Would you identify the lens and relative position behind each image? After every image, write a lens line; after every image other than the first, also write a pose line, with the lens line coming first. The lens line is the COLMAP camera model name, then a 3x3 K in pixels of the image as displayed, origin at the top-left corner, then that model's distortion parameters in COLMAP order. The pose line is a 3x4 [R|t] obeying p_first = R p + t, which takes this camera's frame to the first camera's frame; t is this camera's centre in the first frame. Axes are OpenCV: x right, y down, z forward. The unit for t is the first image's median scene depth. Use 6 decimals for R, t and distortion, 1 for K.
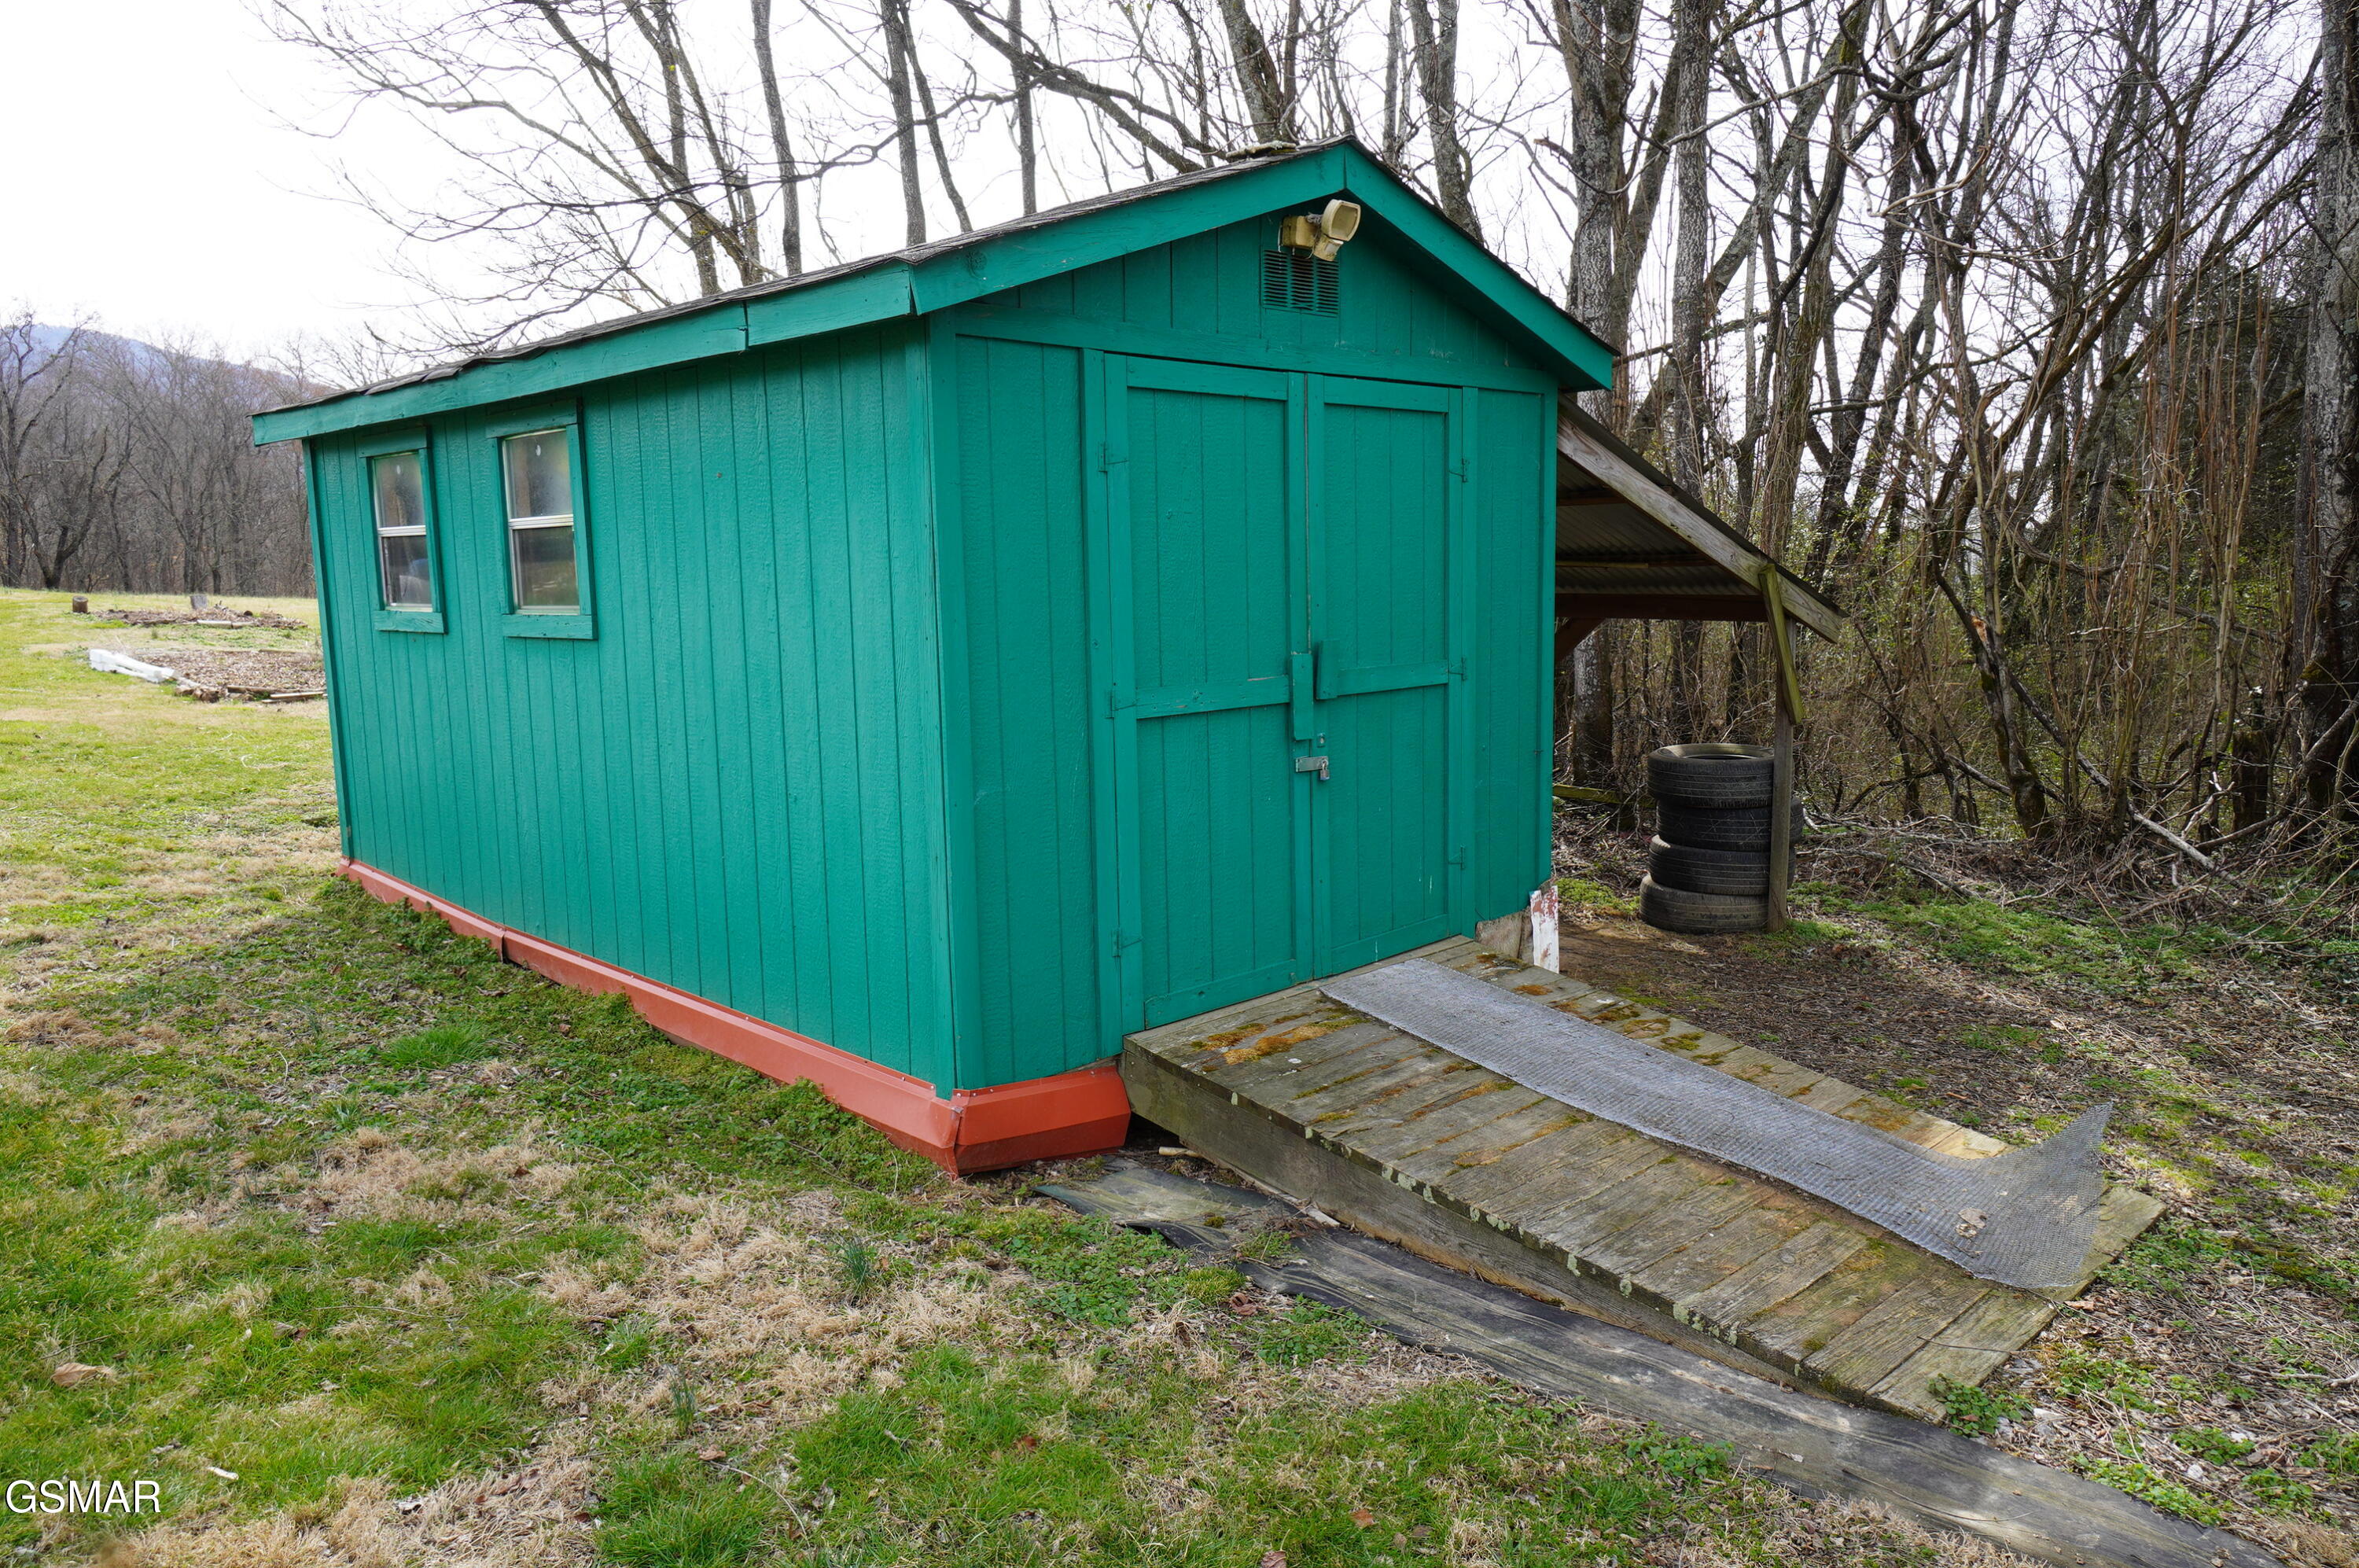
lens RADIAL K [[1644.7, 0, 1180.9], [0, 1644.7, 781.1], [0, 0, 1]] dist [0.025229, 0.002253]
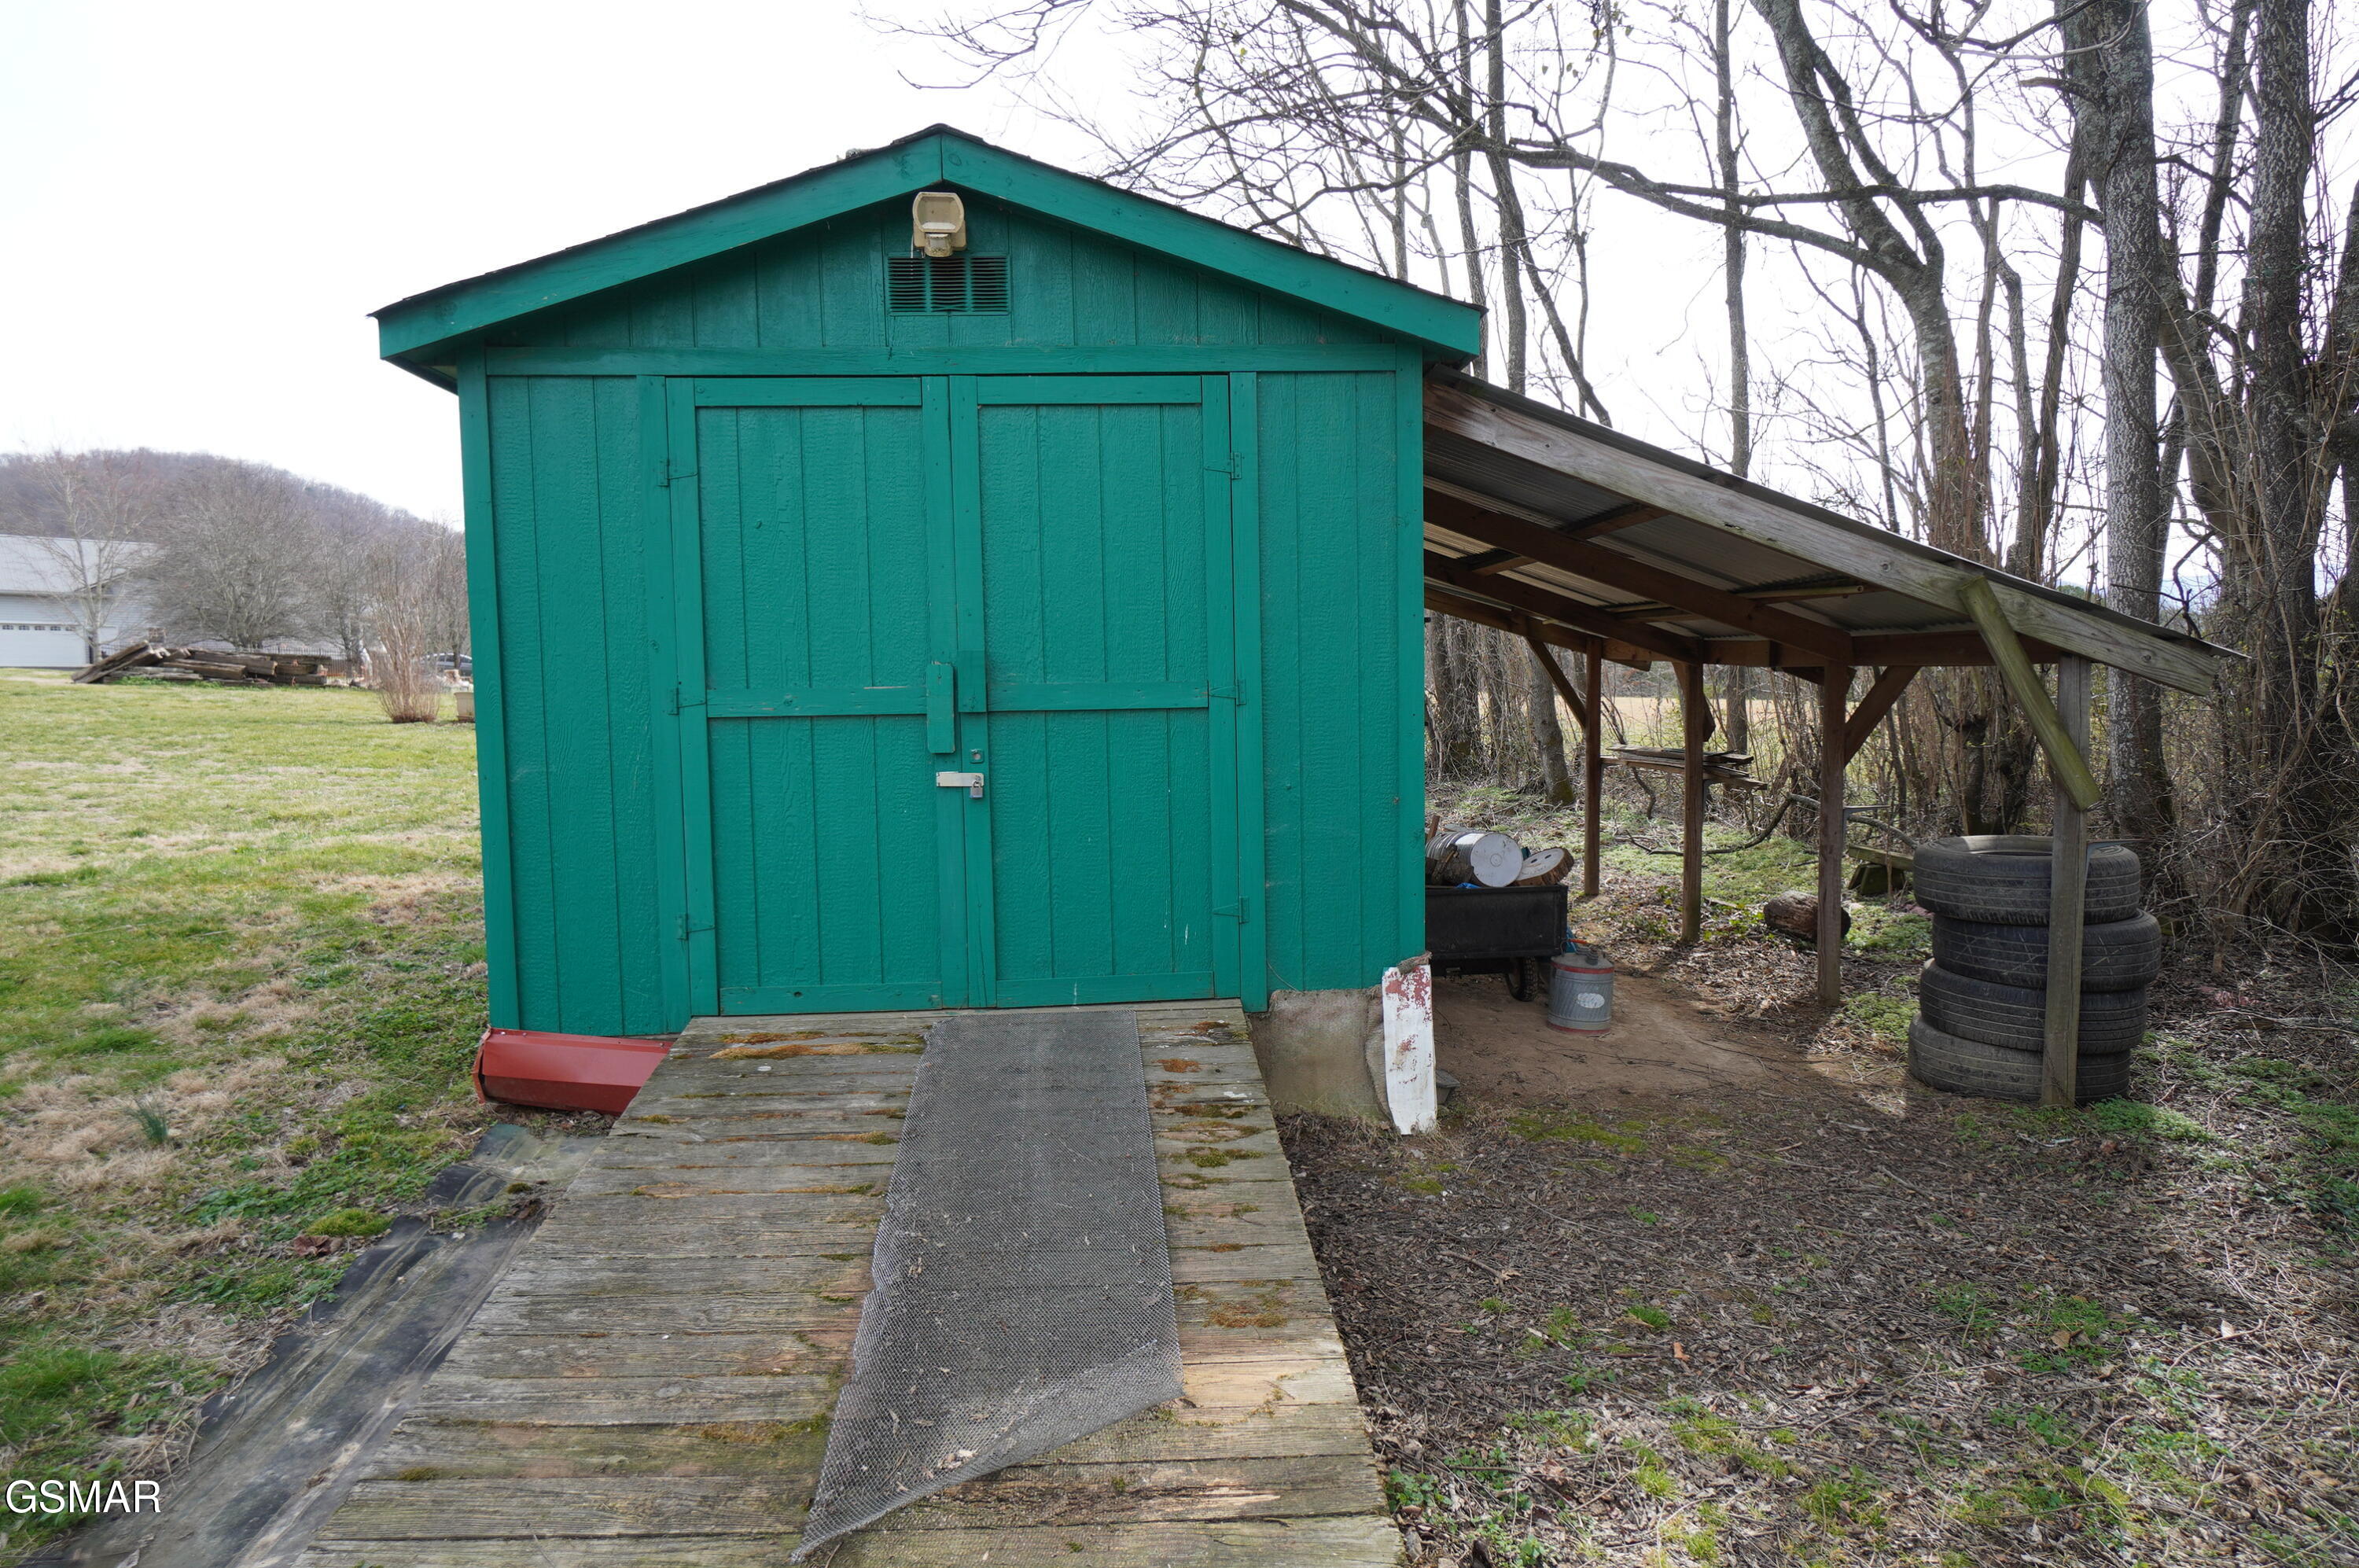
lens RADIAL K [[1396.7, 0, 1181.6], [0, 1396.7, 787.5], [0, 0, 1]] dist [-0.002219, 0.005860]
pose [[0.747898, 0.053400, -0.661662, 0.727938], [-0.085577, 0.996198, -0.016331, -0.003972], [0.658274, 0.068838, 0.749625, 0.484253]]
